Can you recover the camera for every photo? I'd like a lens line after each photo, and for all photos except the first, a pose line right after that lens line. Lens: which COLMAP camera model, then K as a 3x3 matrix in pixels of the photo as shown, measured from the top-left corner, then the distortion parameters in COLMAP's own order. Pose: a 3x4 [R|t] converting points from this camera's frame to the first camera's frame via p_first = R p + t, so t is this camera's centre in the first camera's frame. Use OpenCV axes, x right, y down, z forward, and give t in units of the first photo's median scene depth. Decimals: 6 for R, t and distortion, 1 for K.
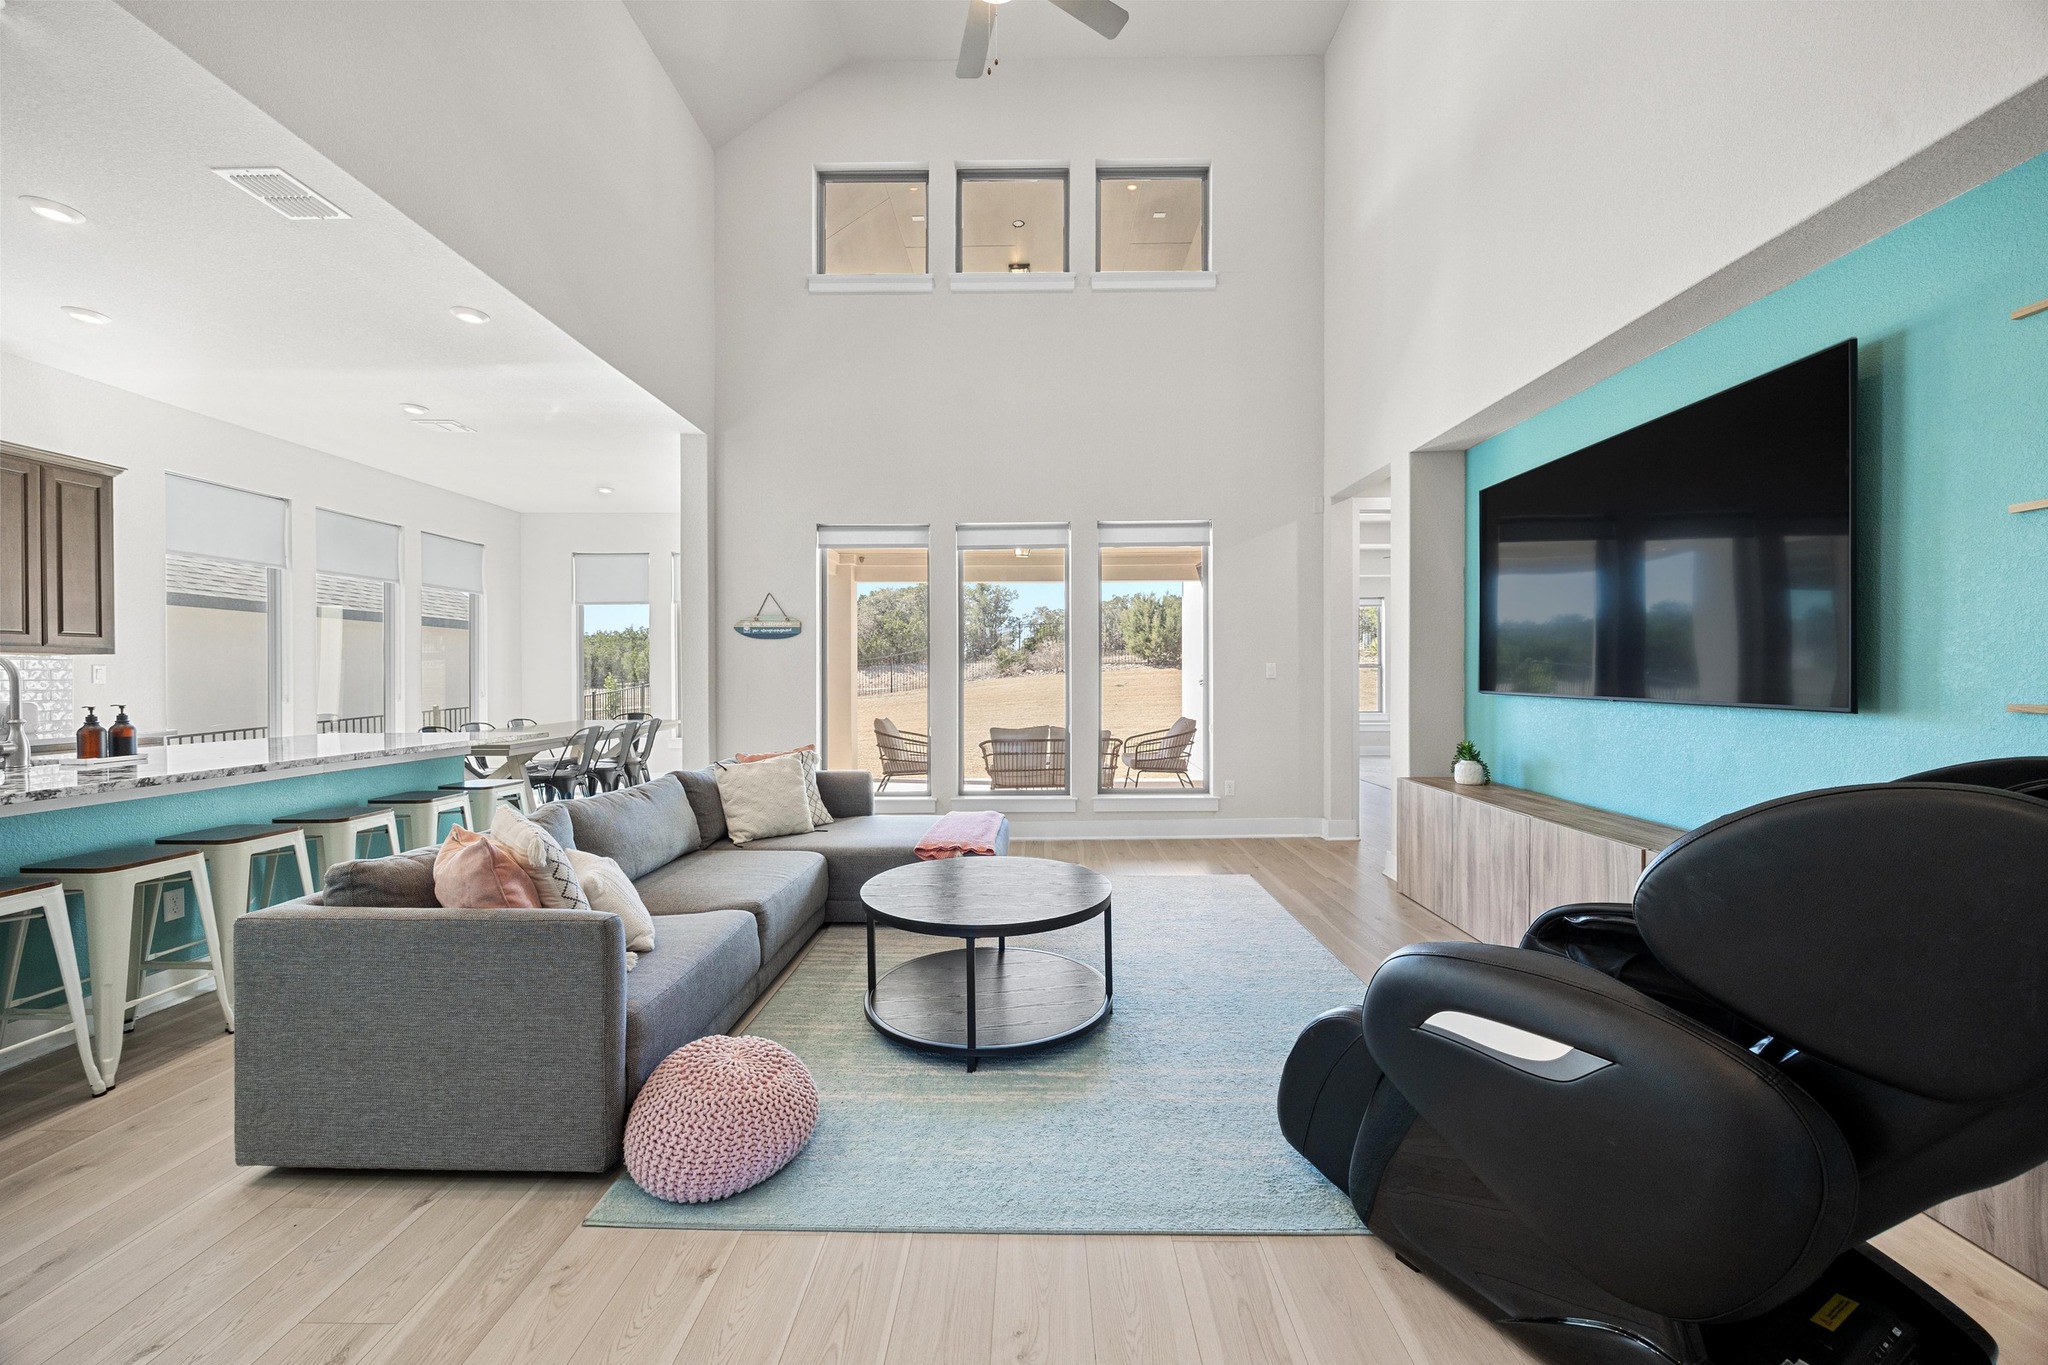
lens RADIAL K [[775.8, 0, 1028.7], [0, 775.8, 675.4], [0, 0, 1]] dist [-0.002843, -0.000679]
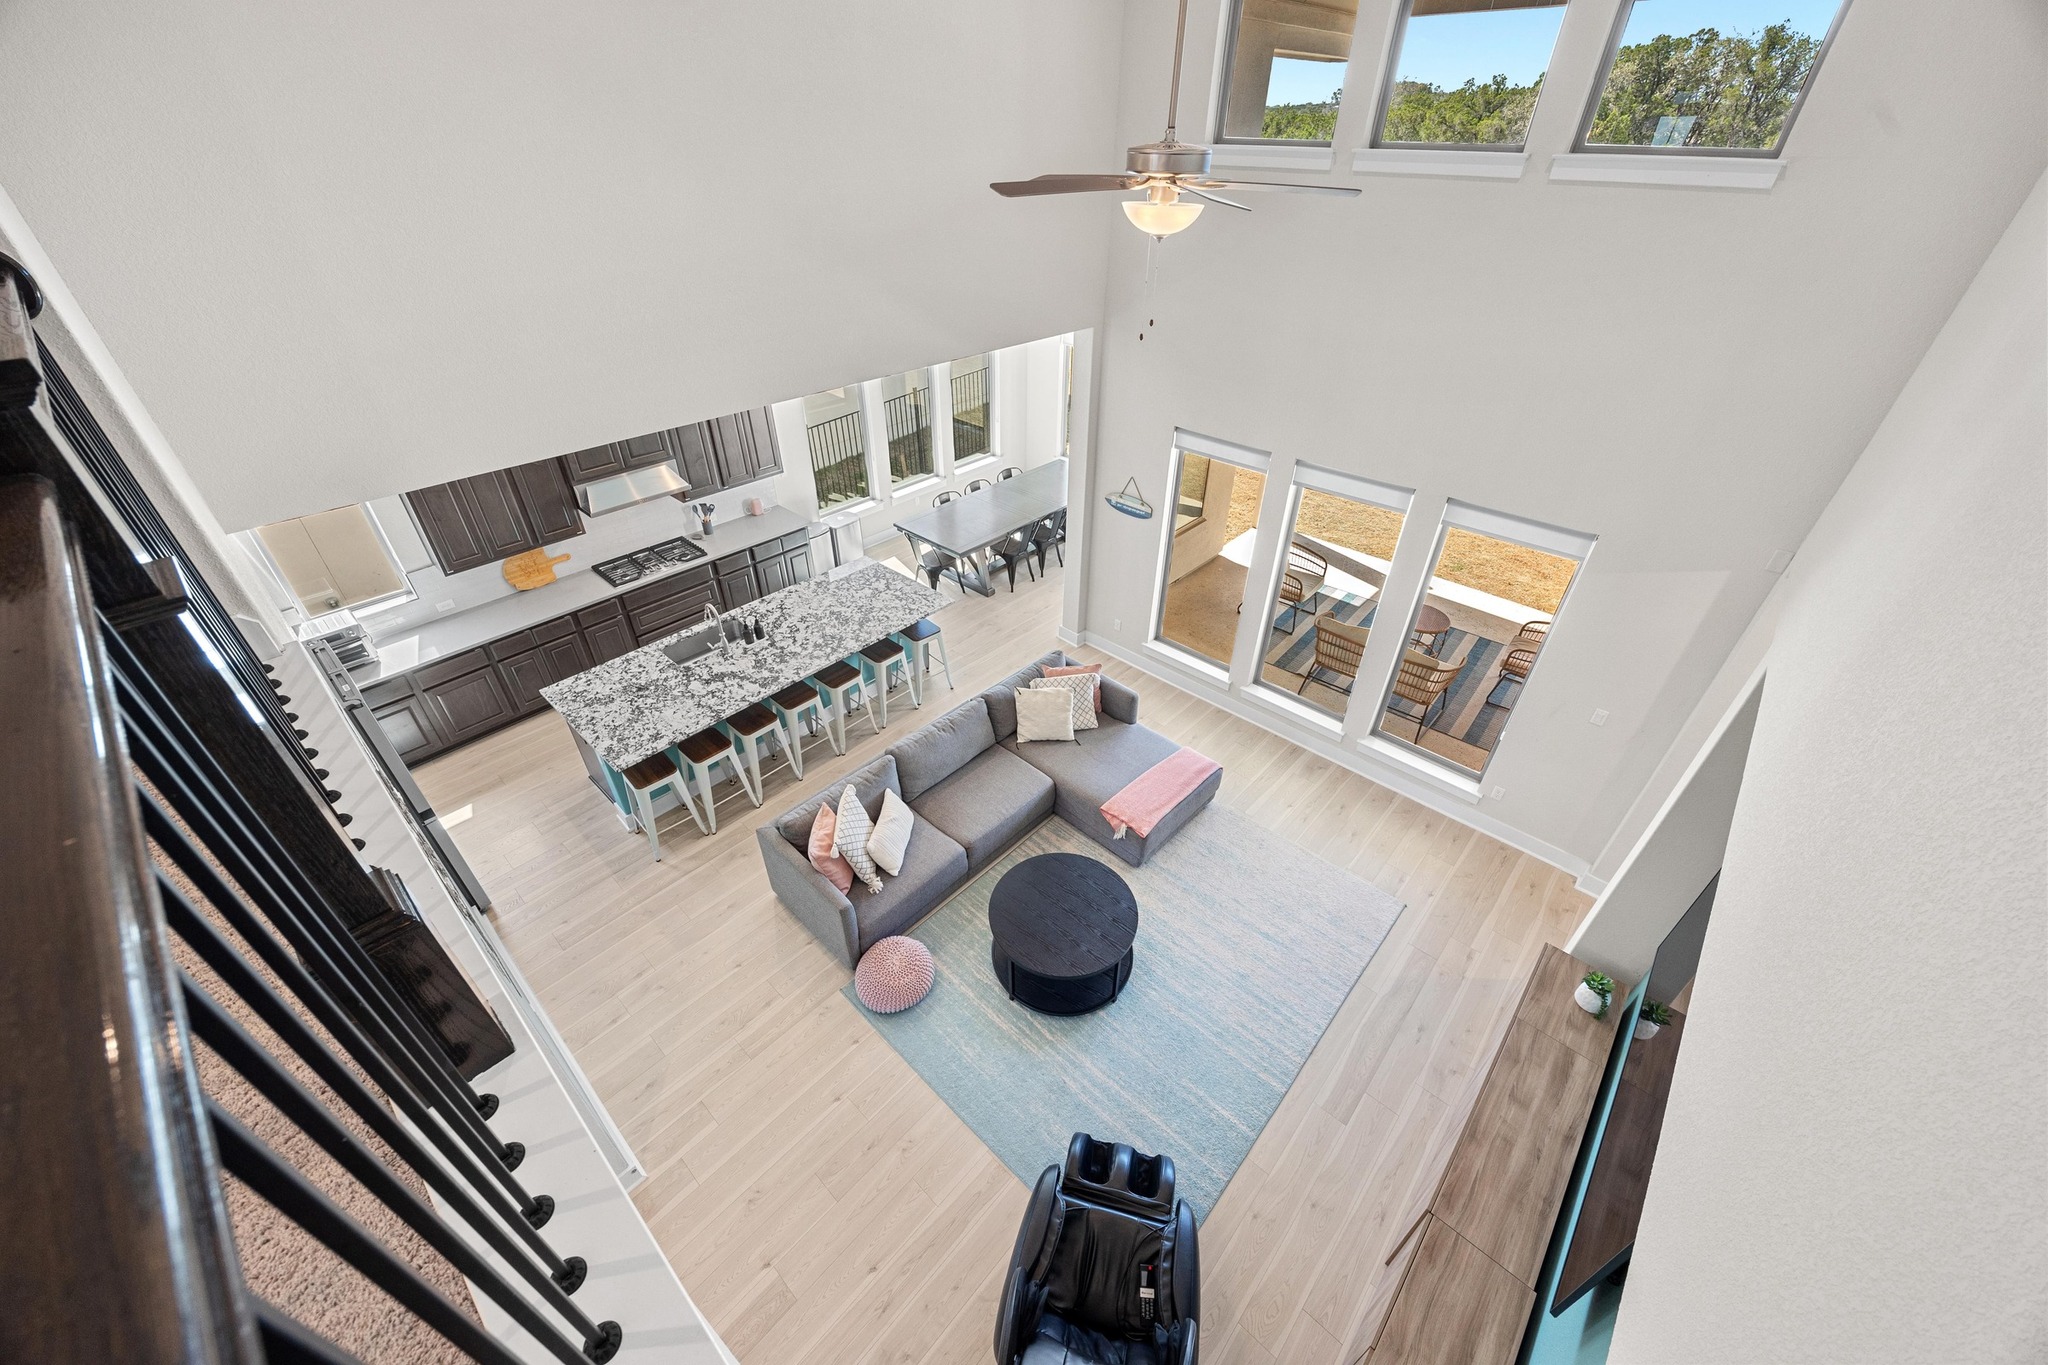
lens RADIAL K [[775.8, 0, 1028.6], [0, 775.8, 676.0], [0, 0, 1]] dist [-0.002843, -0.000679]
pose [[0.743757, 0.394542, -0.539595, 0.384298], [-0.010141, 0.813800, 0.581057, -0.716198], [0.668374, -0.426693, 0.609270, 0.101709]]
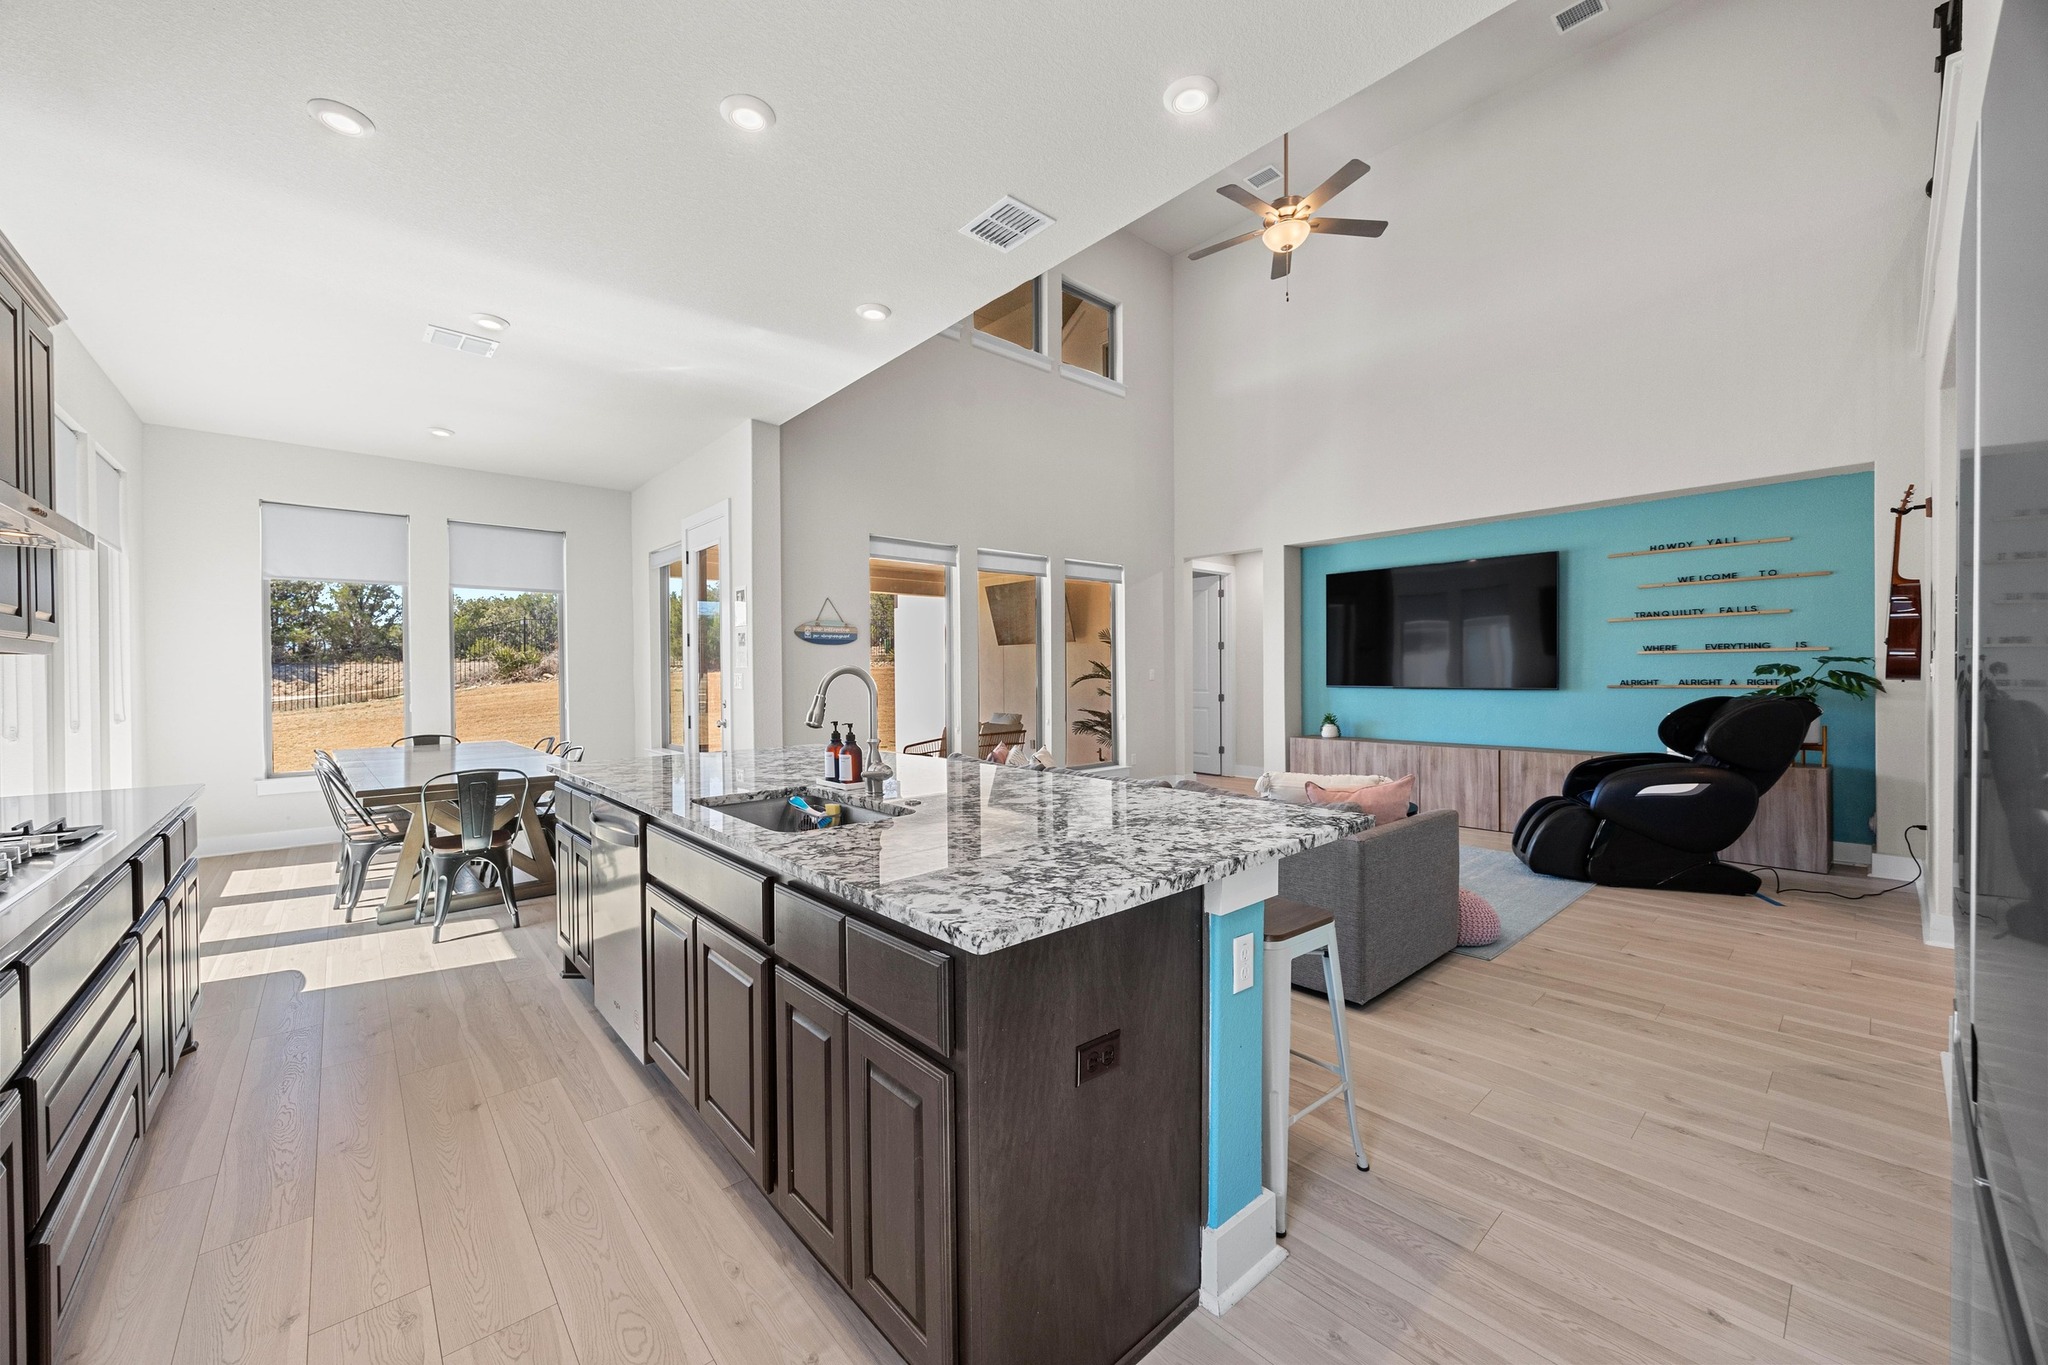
lens RADIAL K [[775.8, 0, 1024.9], [0, 775.8, 677.7], [0, 0, 1]] dist [-0.002843, -0.000679]
pose [[0.735140, -0.007179, 0.677877, -1.105073], [0.006951, 0.999971, 0.003053, -0.008025], [-0.677880, 0.002467, 0.735169, 0.140175]]
